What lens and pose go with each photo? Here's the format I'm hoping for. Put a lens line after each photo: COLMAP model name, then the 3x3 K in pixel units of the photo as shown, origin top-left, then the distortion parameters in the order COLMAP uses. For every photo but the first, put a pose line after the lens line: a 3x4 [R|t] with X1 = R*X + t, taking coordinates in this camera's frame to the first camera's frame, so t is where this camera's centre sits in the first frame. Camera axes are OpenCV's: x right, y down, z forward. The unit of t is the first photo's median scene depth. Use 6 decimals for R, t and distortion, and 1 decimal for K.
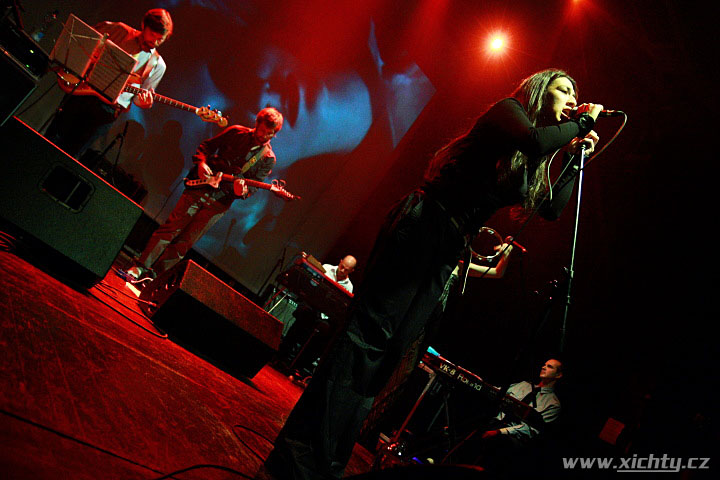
lens RADIAL K [[562.0, 0, 360.0], [0, 562.0, 240.0], [0, 0, 1]] dist [0.001796, 0.000037]
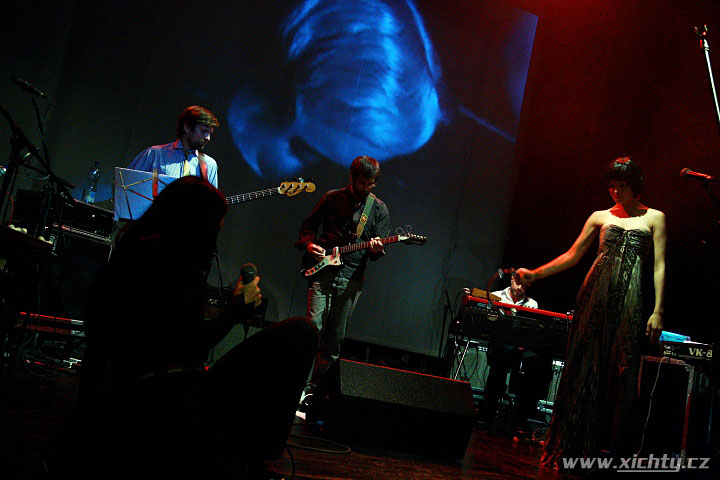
lens RADIAL K [[765.0, 0, 360.0], [0, 765.0, 240.0], [0, 0, 1]] dist [0.001312, 0.000259]
pose [[0.879447, -0.434782, -0.193746, 0.015177], [0.423413, 0.900522, -0.098898, 0.000364], [0.217472, 0.004941, 0.976054, -0.155373]]
